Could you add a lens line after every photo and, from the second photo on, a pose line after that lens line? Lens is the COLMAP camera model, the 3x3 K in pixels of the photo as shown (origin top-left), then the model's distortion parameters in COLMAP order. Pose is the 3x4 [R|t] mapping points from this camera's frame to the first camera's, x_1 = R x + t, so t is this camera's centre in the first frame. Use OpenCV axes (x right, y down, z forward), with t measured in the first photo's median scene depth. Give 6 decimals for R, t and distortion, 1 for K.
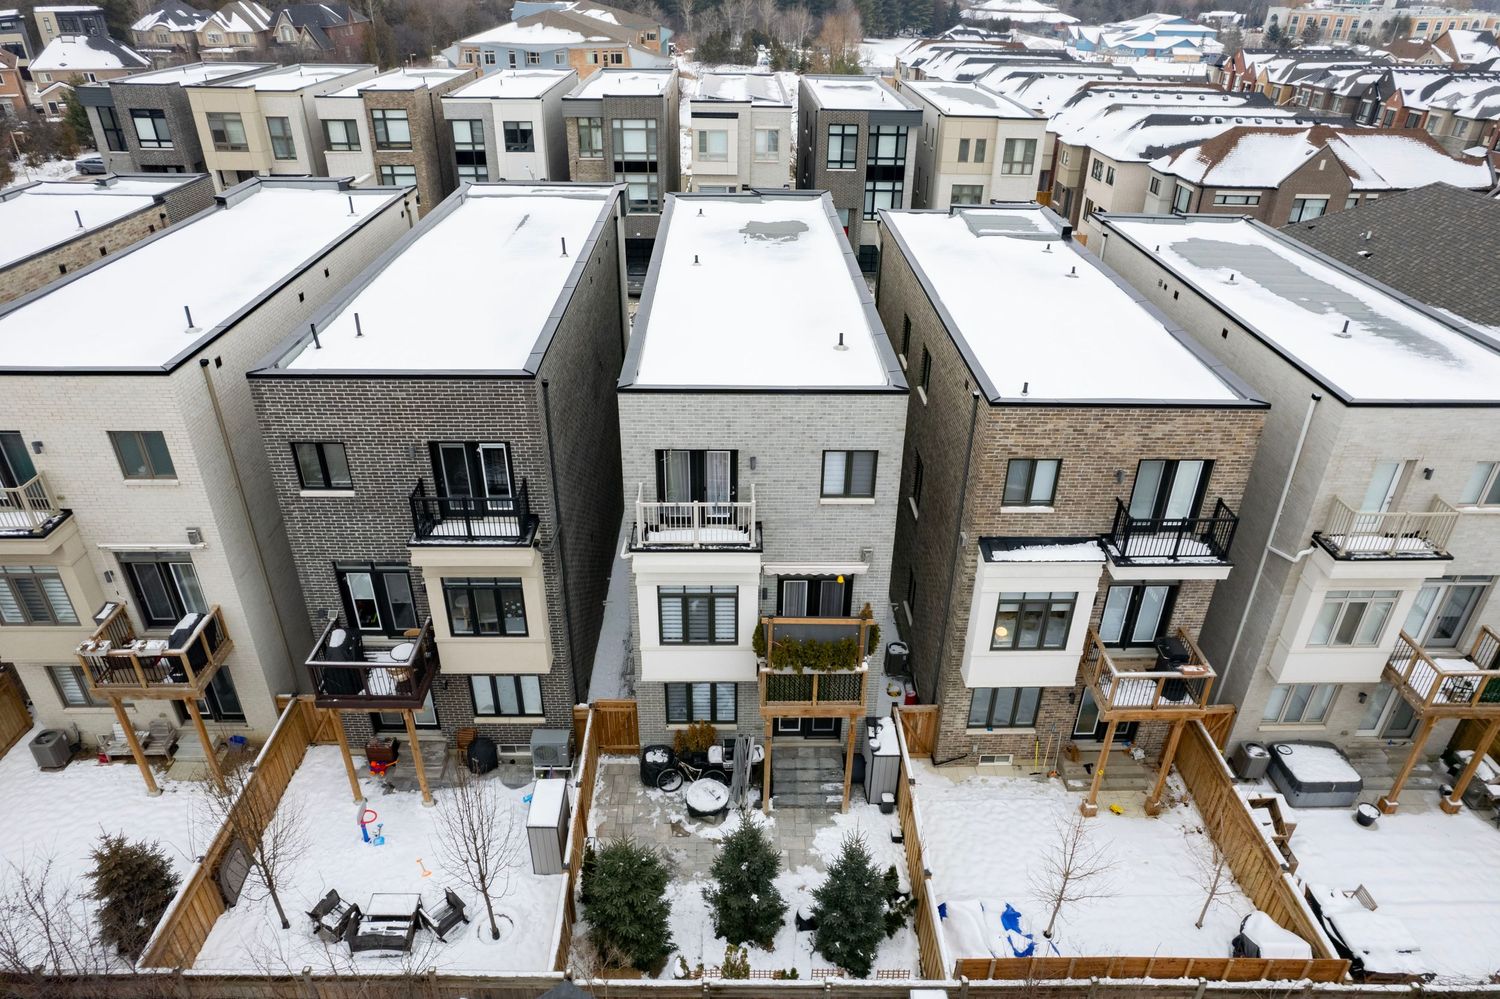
lens RADIAL K [[963.0, 0, 757.8], [0, 963.0, 501.4], [0, 0, 1]] dist [-0.081560, 0.073646]
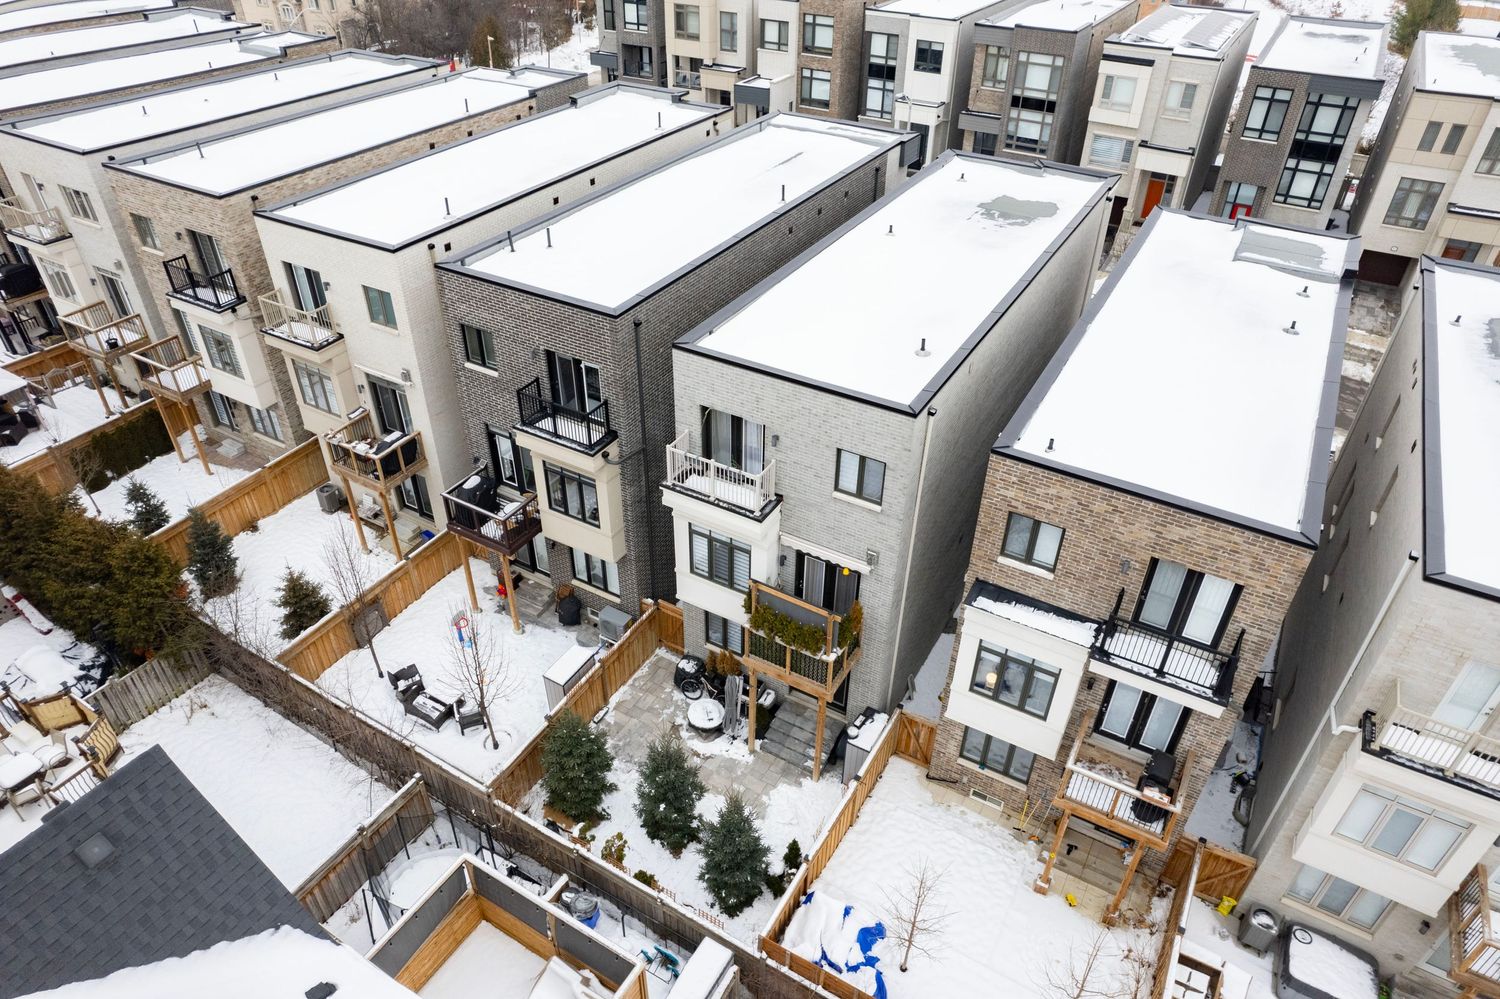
lens RADIAL K [[963.0, 0, 755.9], [0, 963.0, 501.4], [0, 0, 1]] dist [-0.081560, 0.073646]
pose [[0.854821, 0.304347, -0.420303, 0.380676], [-0.260588, 0.952184, 0.159498, -0.119891], [0.448749, -0.026816, 0.893256, 0.028520]]
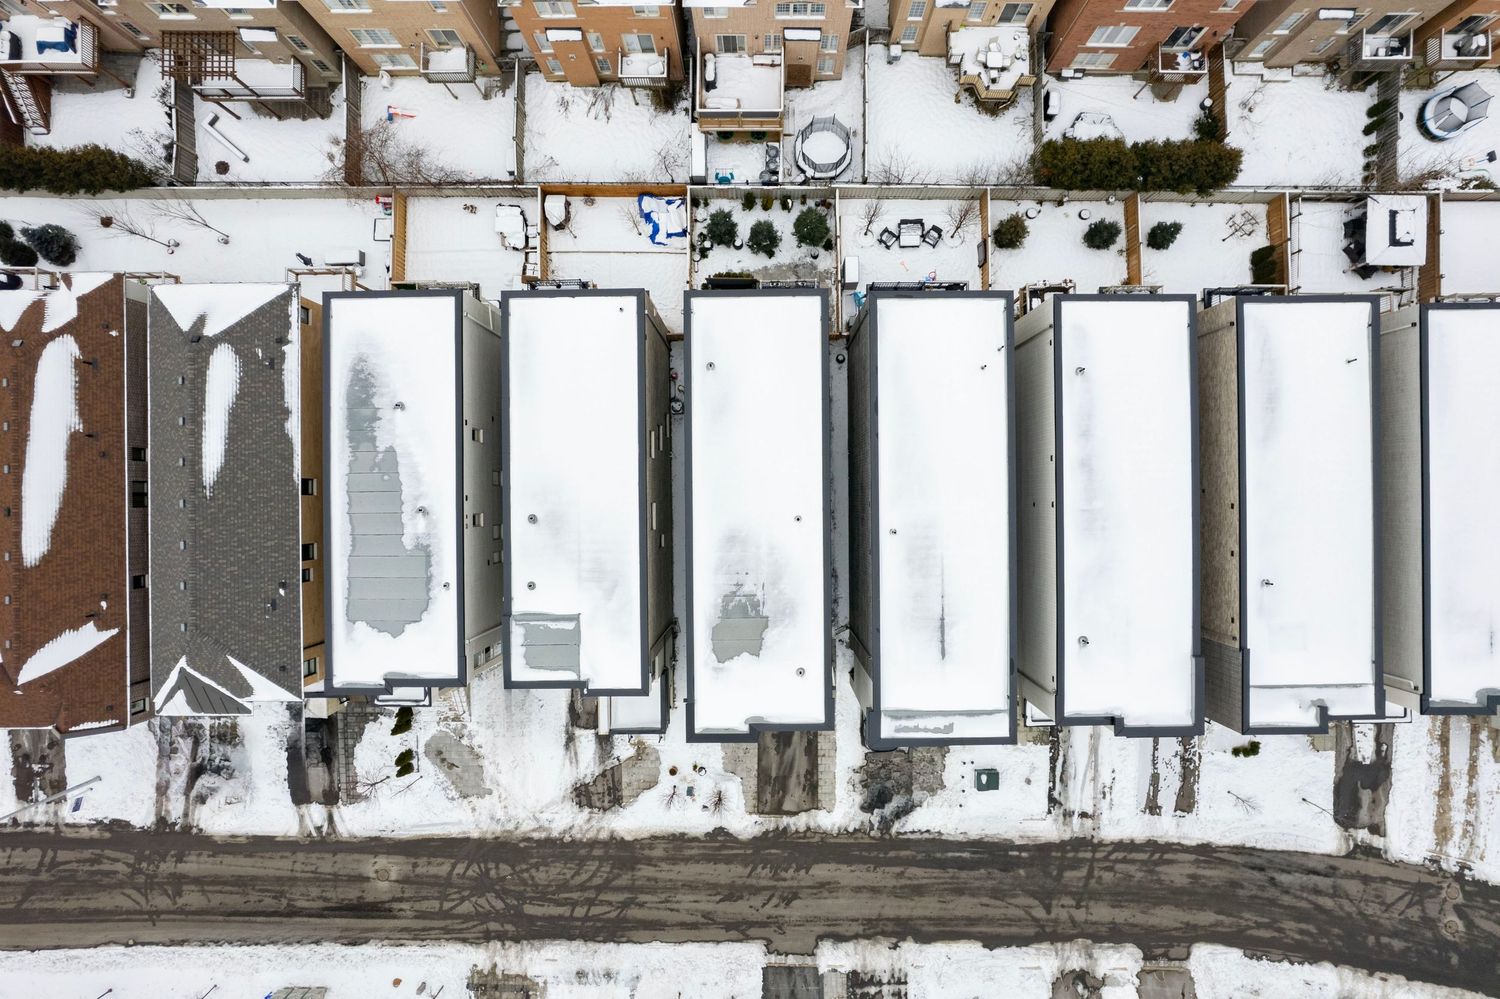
lens RADIAL K [[963.0, 0, 753.6], [0, 963.0, 494.0], [0, 0, 1]] dist [-0.081560, 0.073646]
pose [[-0.999848, -0.016849, -0.004545, 0.011179], [0.004419, -0.496412, 0.868076, -1.716924], [-0.016883, 0.867924, 0.496411, 0.302861]]
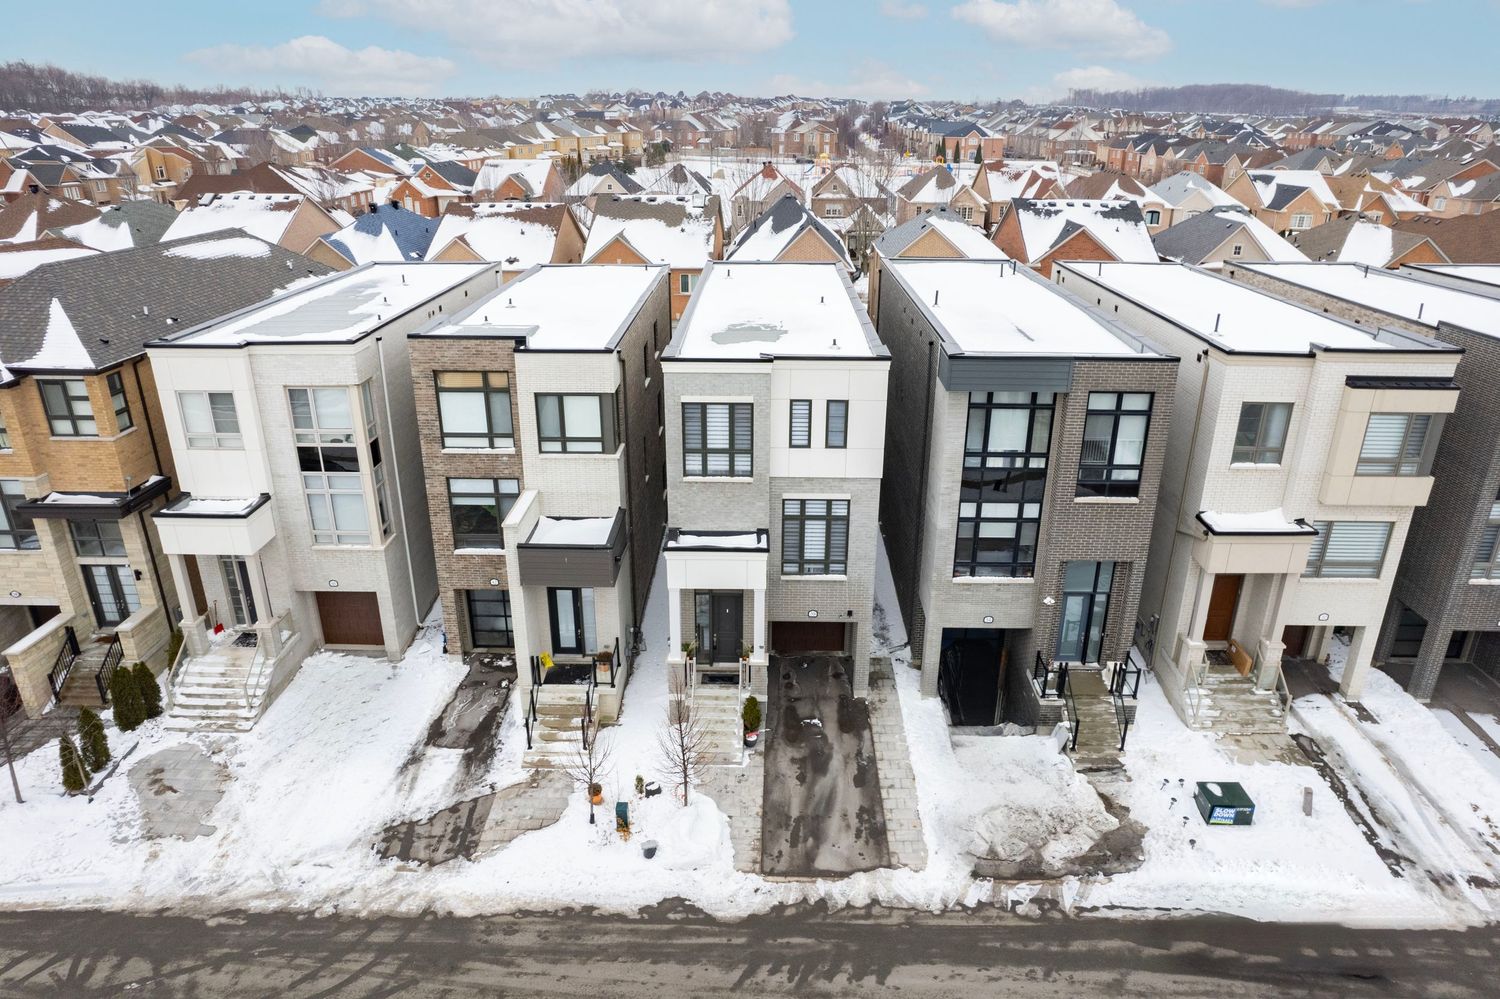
lens RADIAL K [[963.0, 0, 755.9], [0, 963.0, 502.9], [0, 0, 1]] dist [-0.081560, 0.073646]
pose [[-0.998929, -0.035243, 0.029976, -0.030385], [0.001736, 0.618882, 0.785482, -1.219149], [-0.046234, 0.784693, -0.618158, 2.295117]]
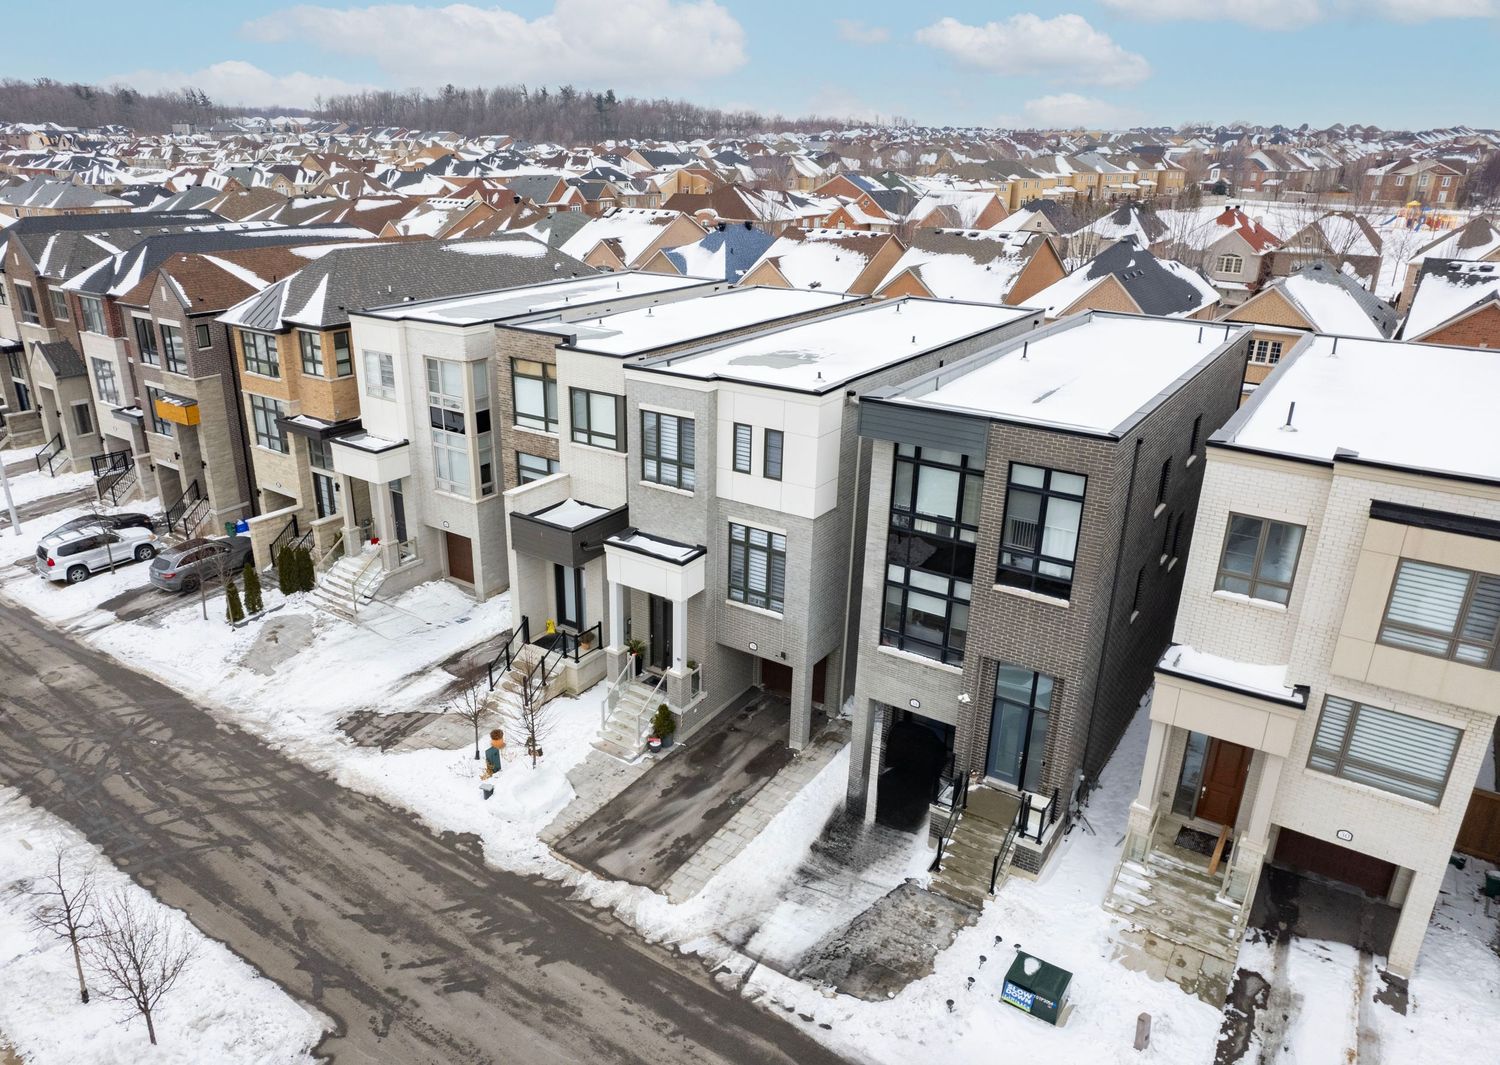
lens RADIAL K [[1022.1, 0, 704.2], [0, 1022.1, 535.8], [0, 0, 1]] dist [-0.067351, 0.050417]
pose [[-0.800700, -0.236368, 0.550463, -0.682925], [0.278750, 0.666335, 0.691590, -1.160879], [-0.530262, 0.707198, -0.467647, 2.178029]]
